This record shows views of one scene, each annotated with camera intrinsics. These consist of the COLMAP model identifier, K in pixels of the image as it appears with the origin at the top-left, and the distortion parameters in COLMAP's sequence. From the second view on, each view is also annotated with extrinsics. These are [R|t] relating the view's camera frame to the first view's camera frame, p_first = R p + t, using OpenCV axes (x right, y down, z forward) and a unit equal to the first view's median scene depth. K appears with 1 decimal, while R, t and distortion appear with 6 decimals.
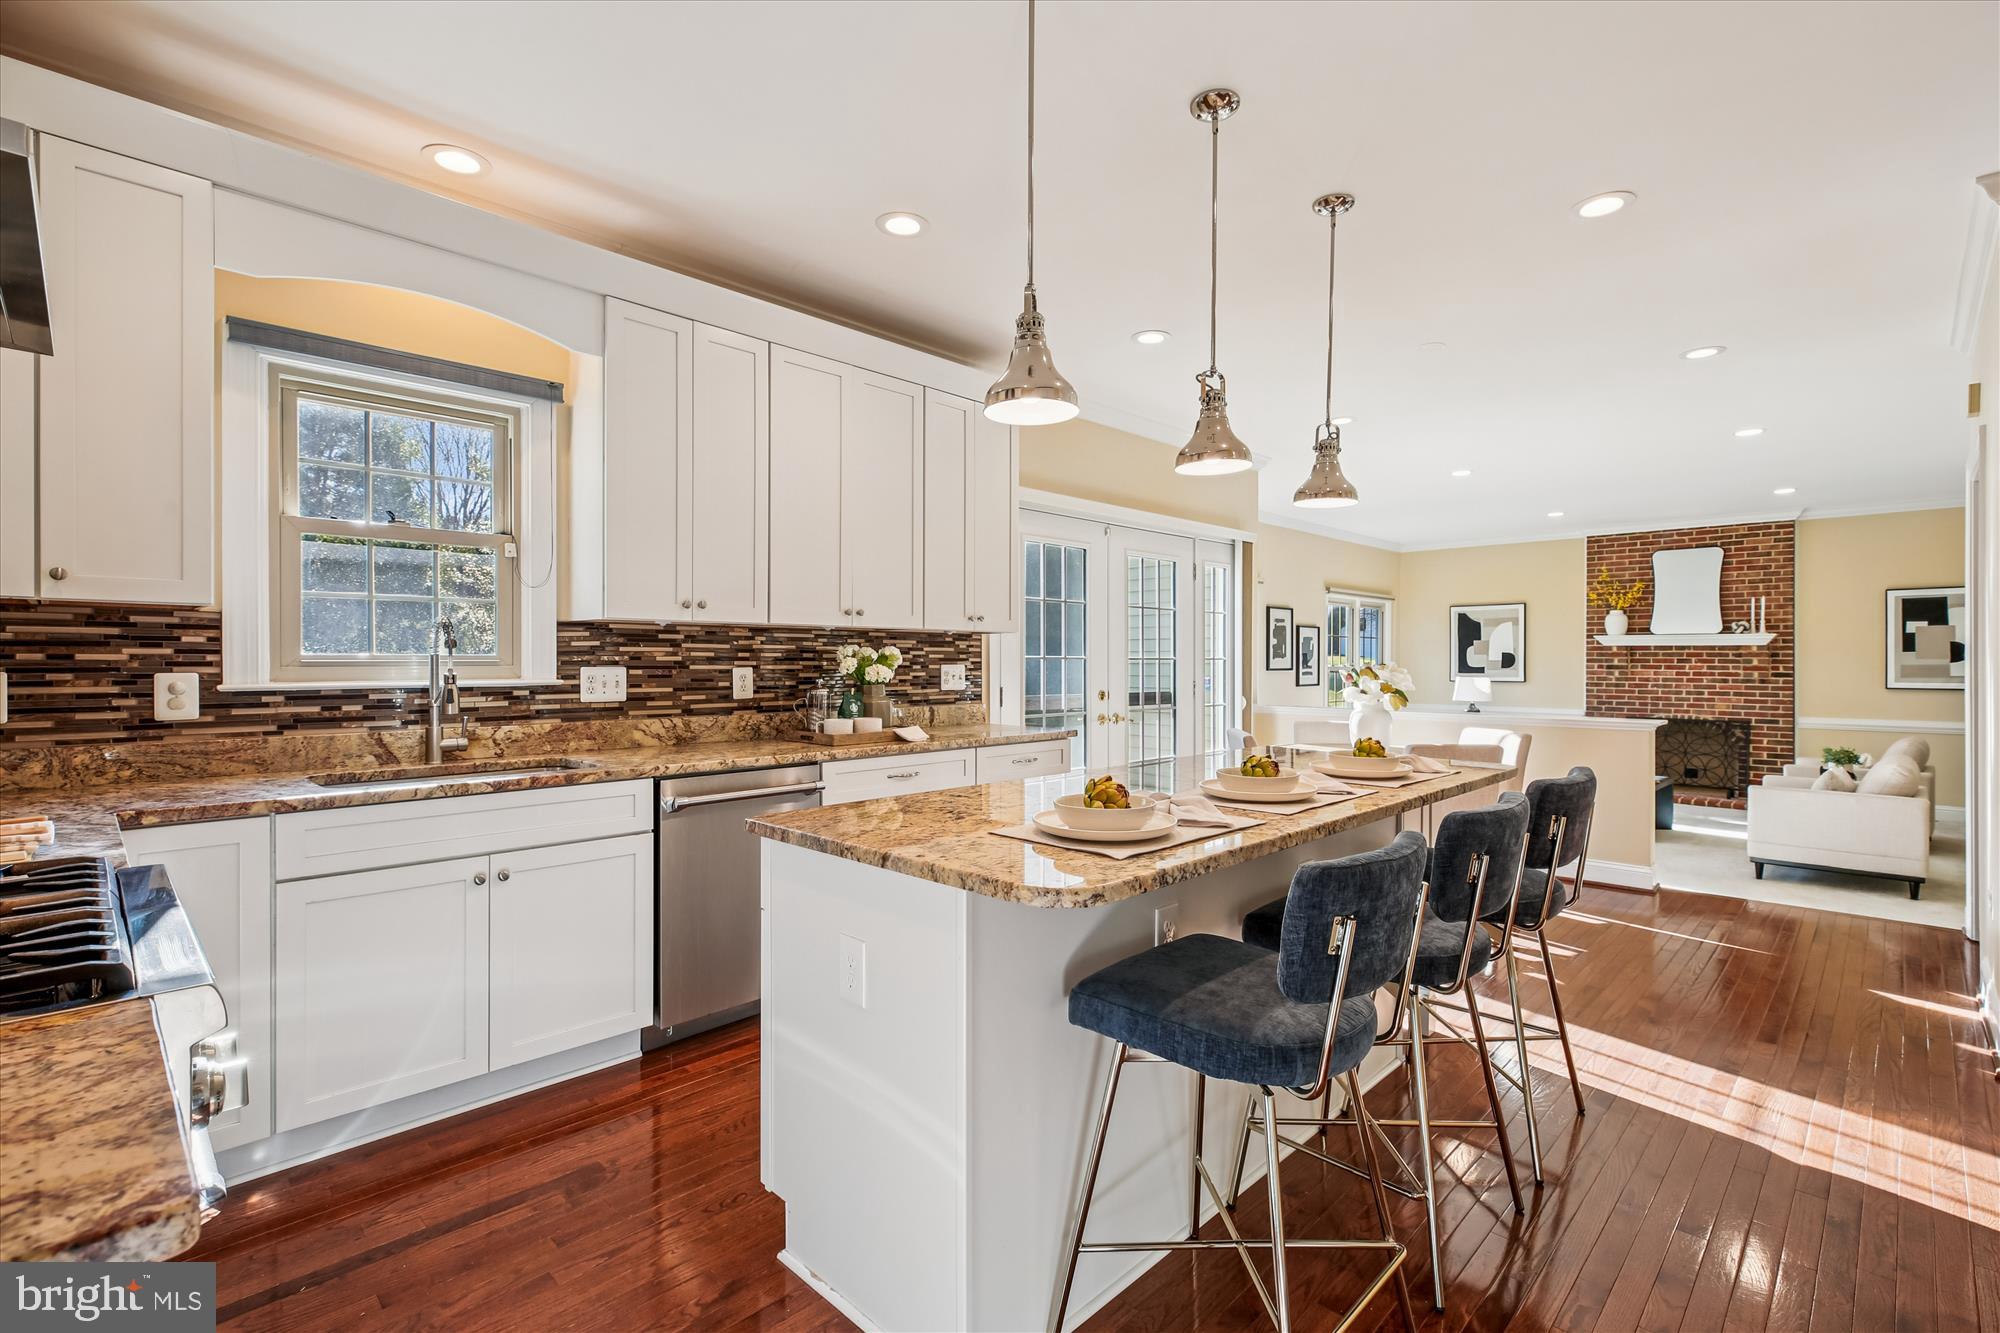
lens RADIAL K [[908.9, 0, 1010.5], [0, 908.9, 662.0], [0, 0, 1]] dist [0.003306, -0.000255]
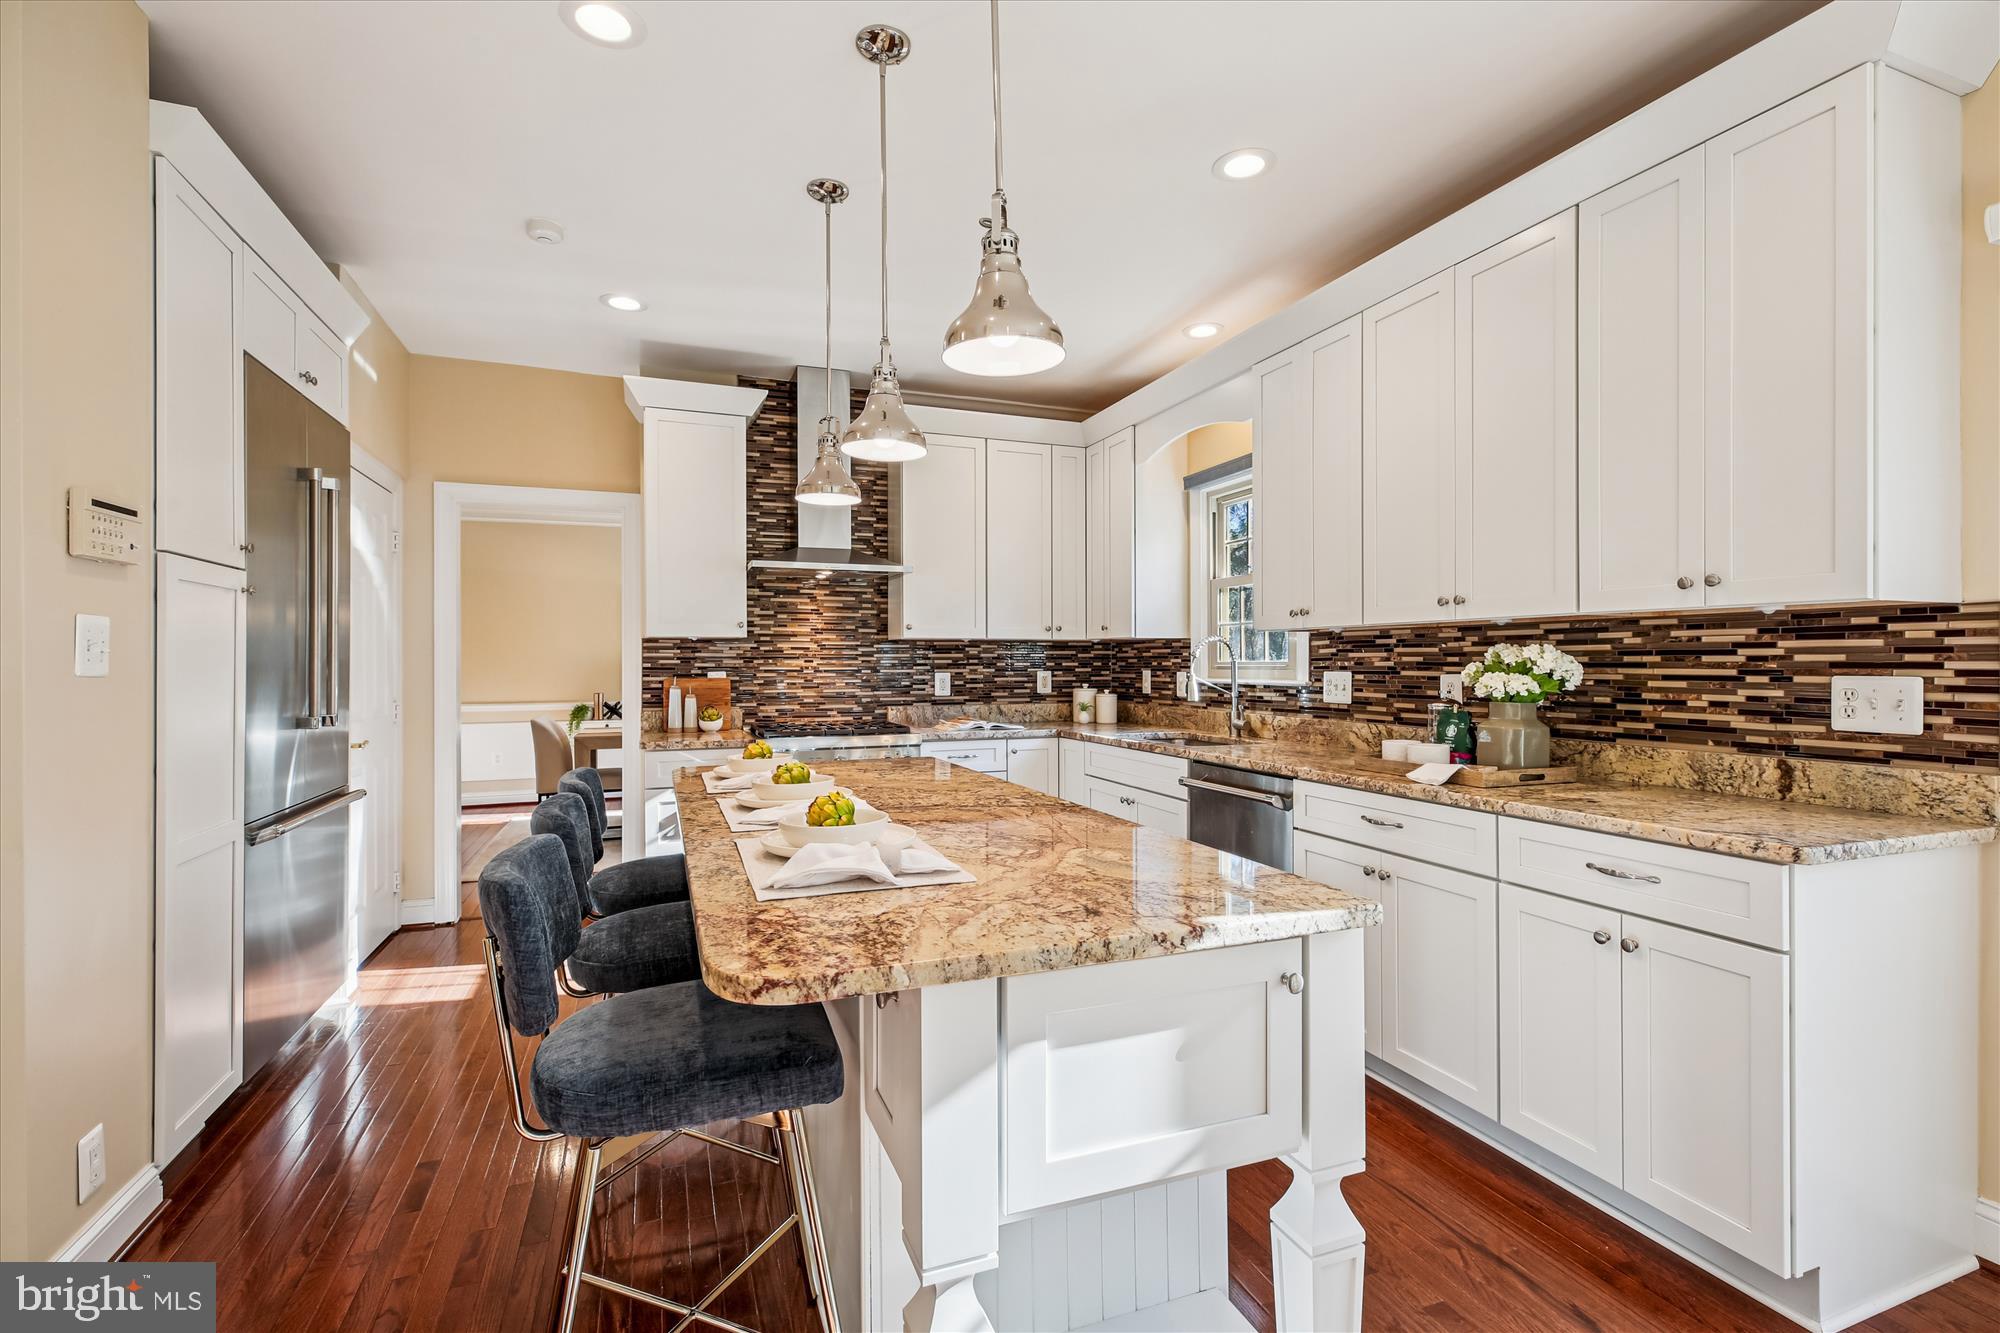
lens RADIAL K [[908.9, 0, 1010.5], [0, 908.9, 662.0], [0, 0, 1]] dist [0.003306, -0.000255]
pose [[-0.411707, -0.009272, -0.911269, 0.700626], [-0.010893, 0.999927, -0.005253, 0.003821], [0.911251, 0.007764, -0.411778, 1.063722]]
